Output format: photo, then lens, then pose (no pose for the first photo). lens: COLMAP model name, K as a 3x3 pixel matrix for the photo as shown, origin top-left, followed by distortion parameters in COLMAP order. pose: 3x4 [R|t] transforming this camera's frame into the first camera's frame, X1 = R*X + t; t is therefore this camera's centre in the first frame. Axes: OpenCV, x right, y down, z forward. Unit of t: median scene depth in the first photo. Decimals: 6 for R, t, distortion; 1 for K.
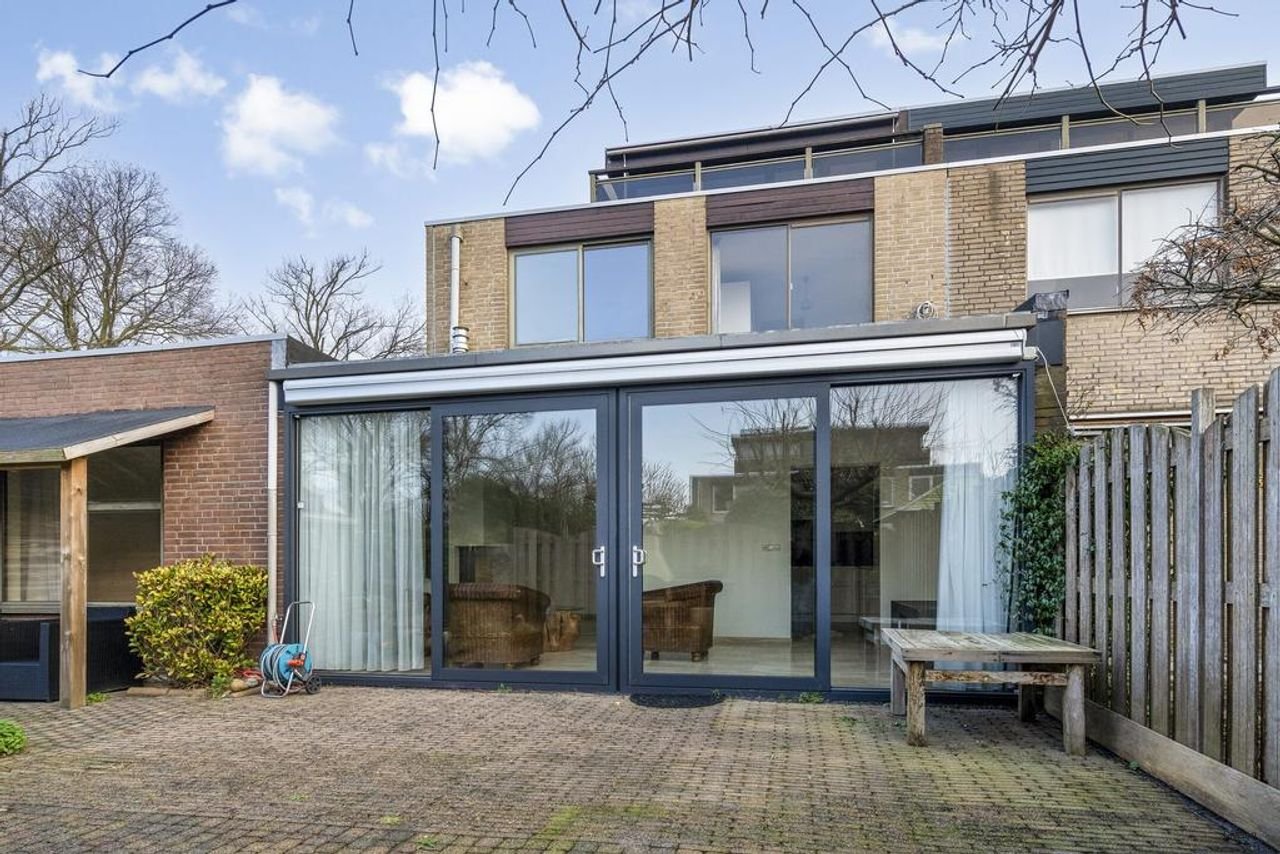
lens RADIAL K [[729.7, 0, 634.8], [0, 729.7, 565.8], [0, 0, 1]] dist [-0.010146, 0.011528]
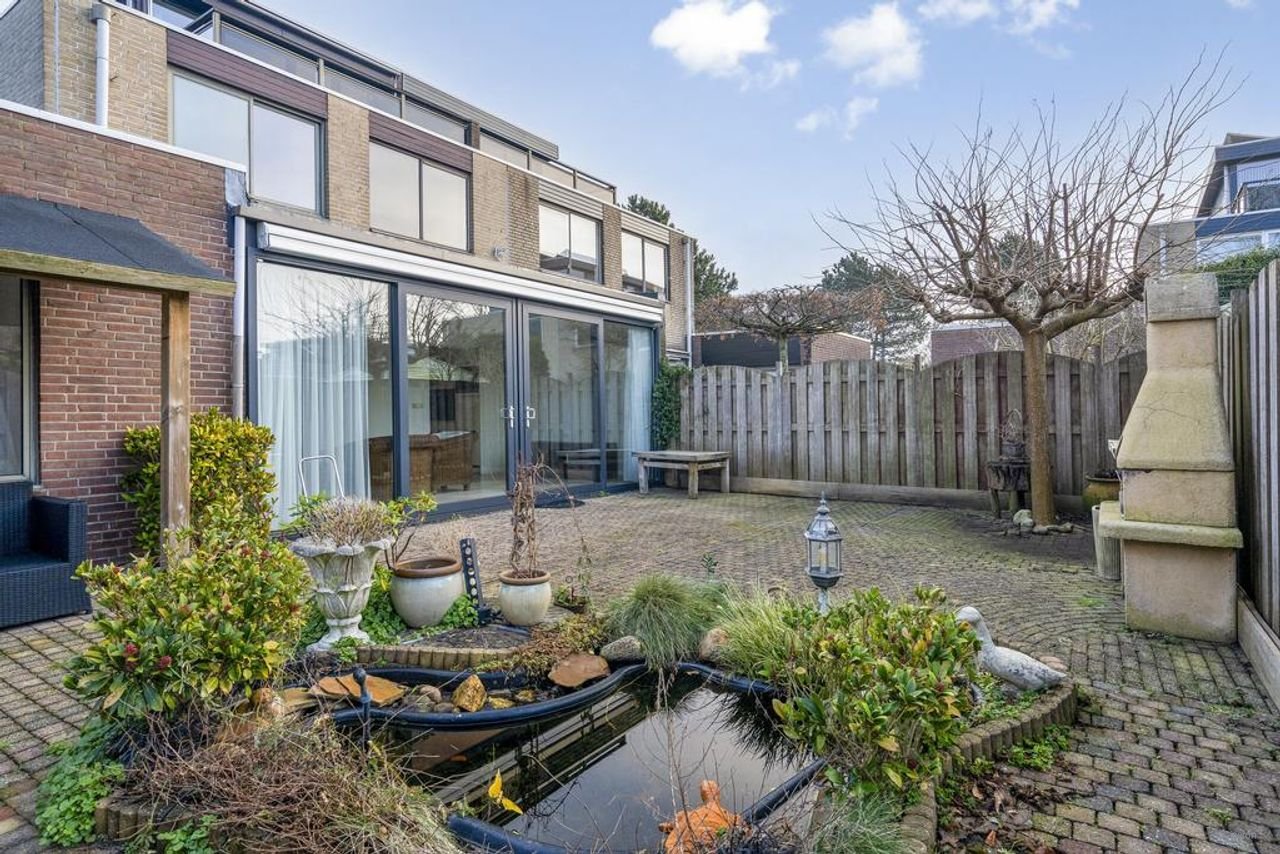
lens RADIAL K [[729.7, 0, 648.6], [0, 729.7, 413.2], [0, 0, 1]] dist [-0.010146, 0.011528]
pose [[0.357379, 0.006909, 0.933934, -0.884317], [0.008949, 0.999901, -0.010821, 0.002959], [-0.933917, 0.012225, 0.357282, 0.165445]]
